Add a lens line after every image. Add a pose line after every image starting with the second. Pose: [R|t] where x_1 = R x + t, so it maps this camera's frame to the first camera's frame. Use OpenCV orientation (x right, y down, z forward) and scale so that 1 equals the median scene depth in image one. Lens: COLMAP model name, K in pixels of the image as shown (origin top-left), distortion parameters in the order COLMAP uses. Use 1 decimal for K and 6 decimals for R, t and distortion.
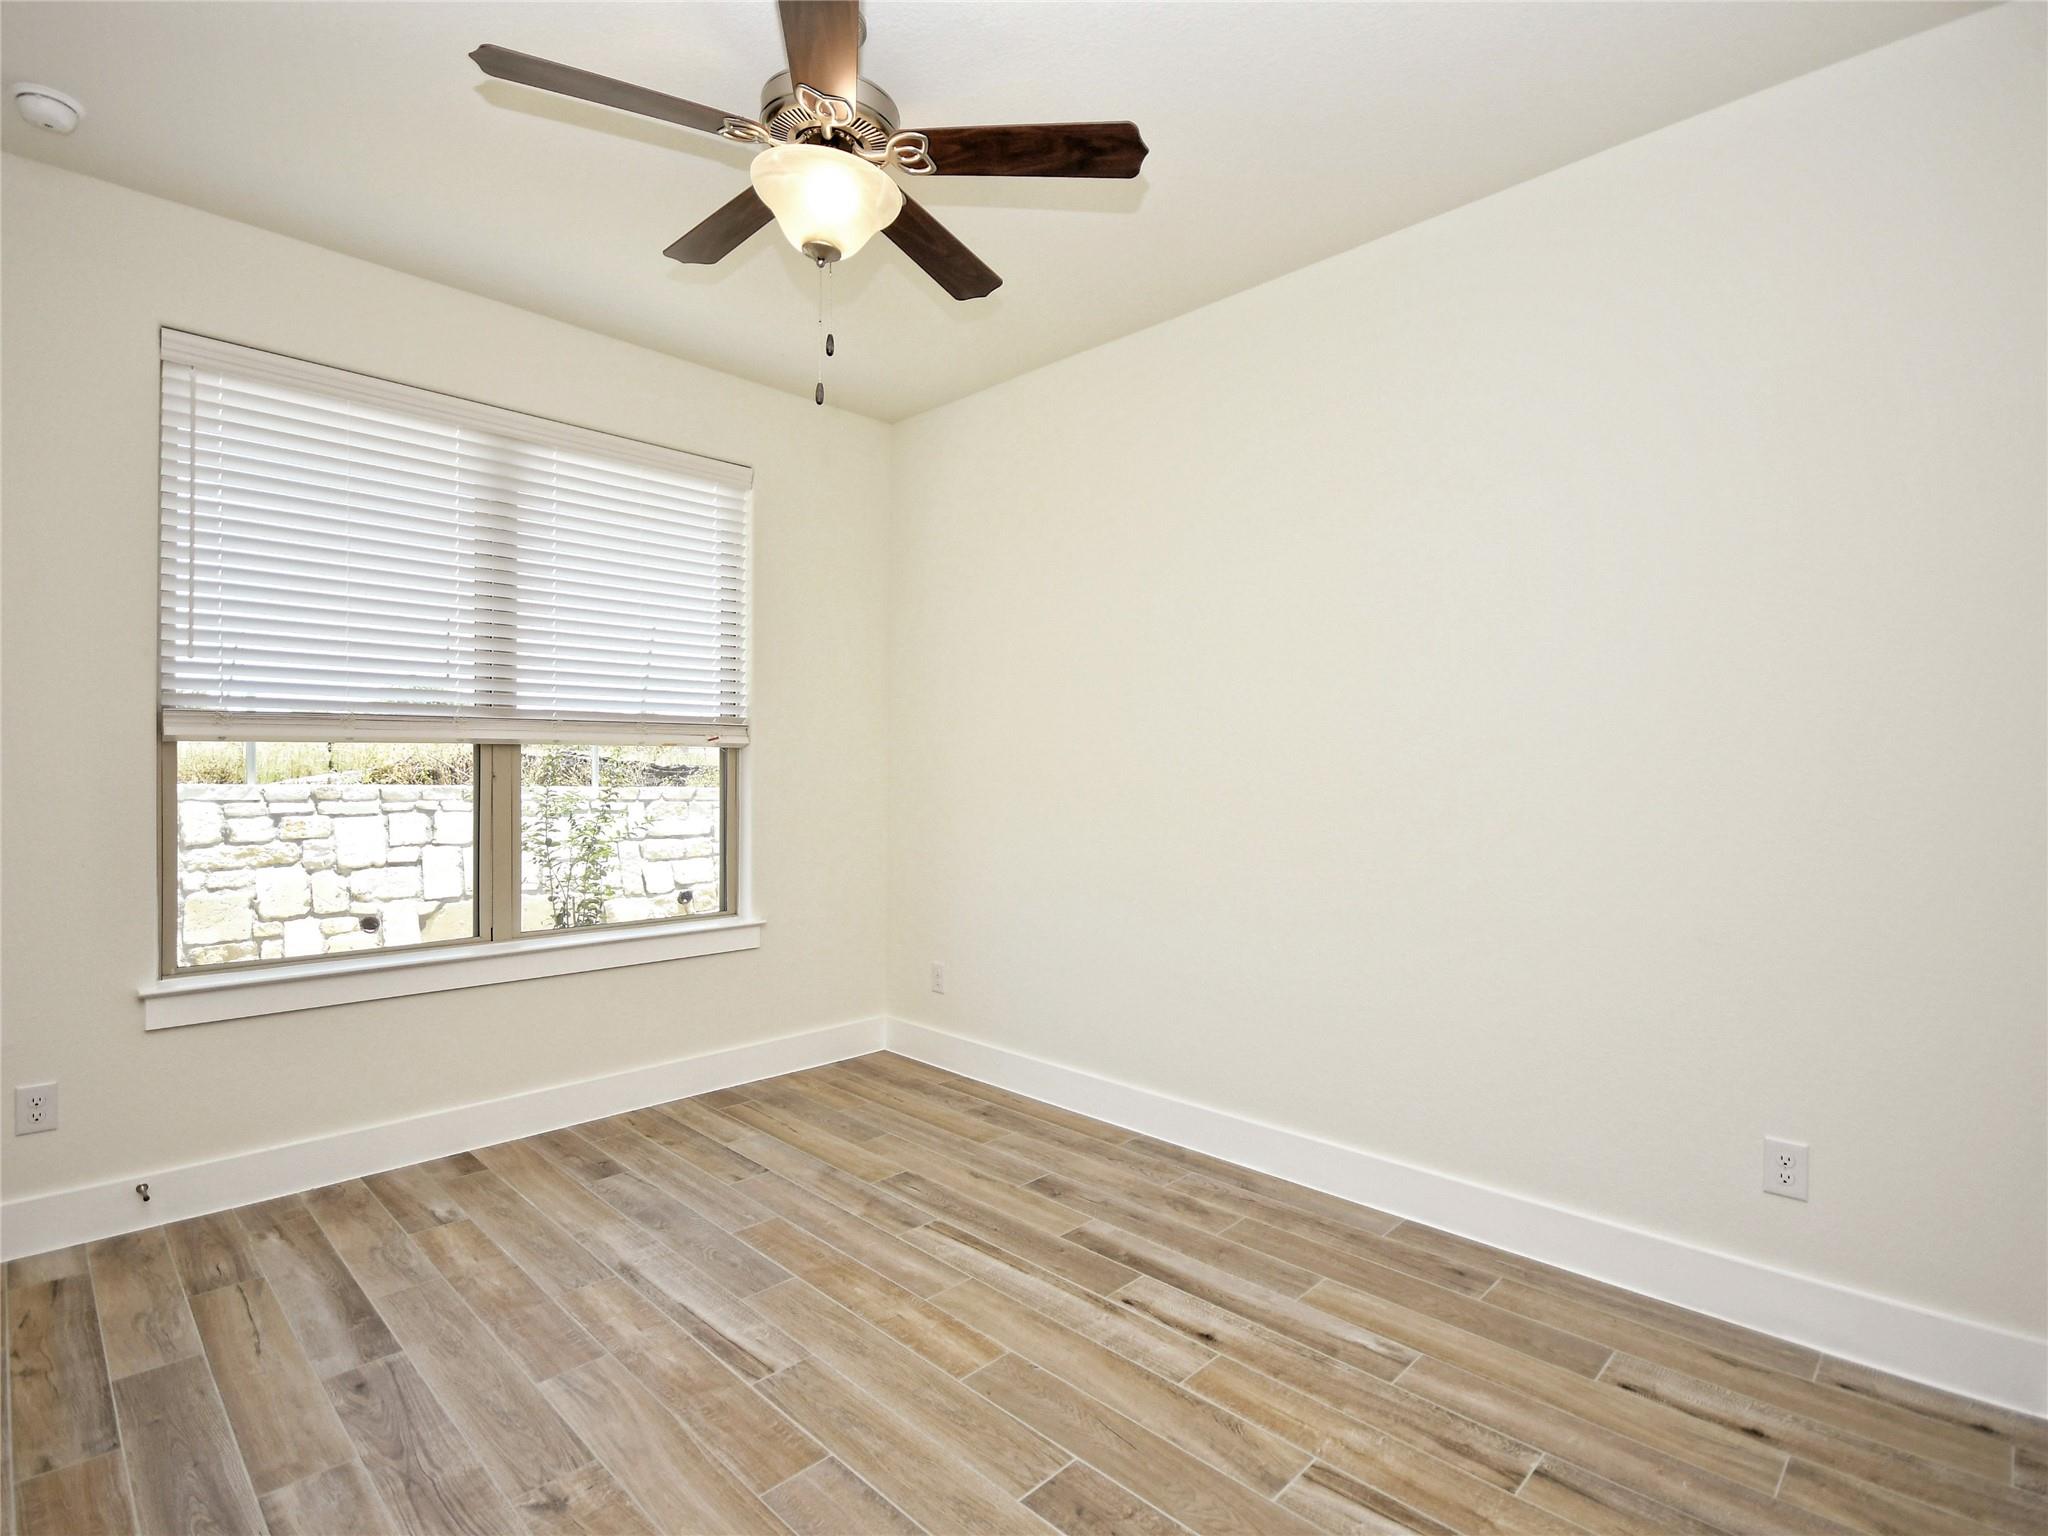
lens RADIAL K [[1003.4, 0, 1027.6], [0, 1003.4, 775.2], [0, 0, 1]] dist [-0.000599, -0.006436]
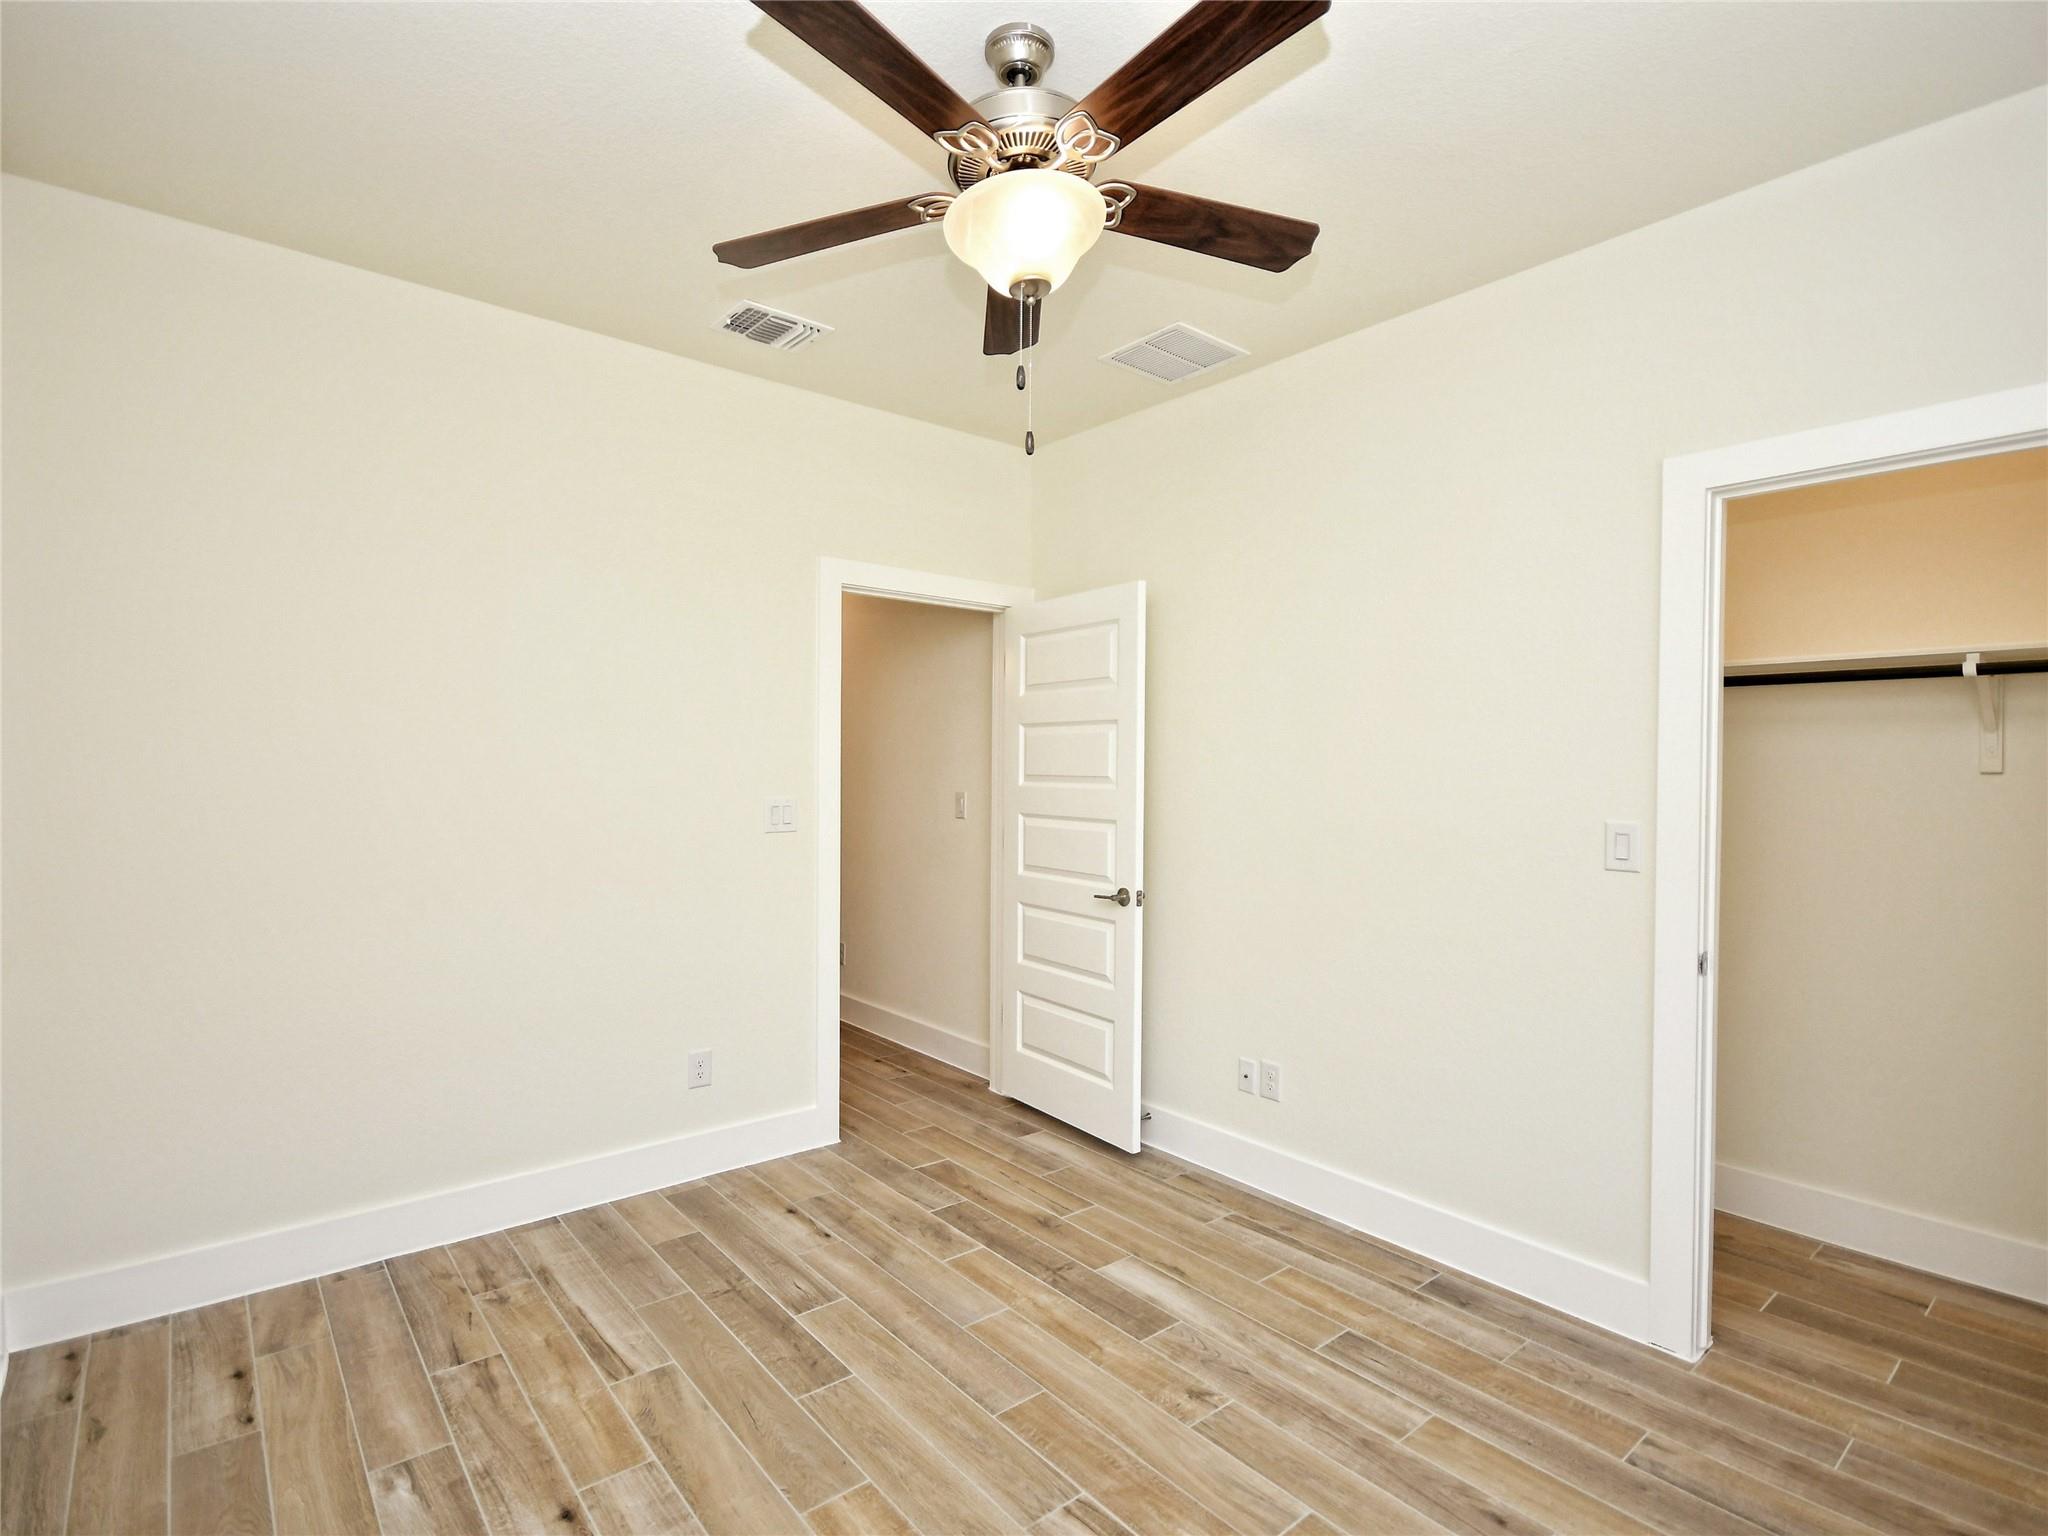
lens RADIAL K [[1003.4, 0, 1027.6], [0, 1003.4, 775.2], [0, 0, 1]] dist [-0.000599, -0.006436]
pose [[-0.994676, -0.016361, 0.101746, -0.325125], [-0.015264, 0.999817, 0.011554, -0.093714], [-0.101916, 0.009939, -0.994743, 2.049131]]
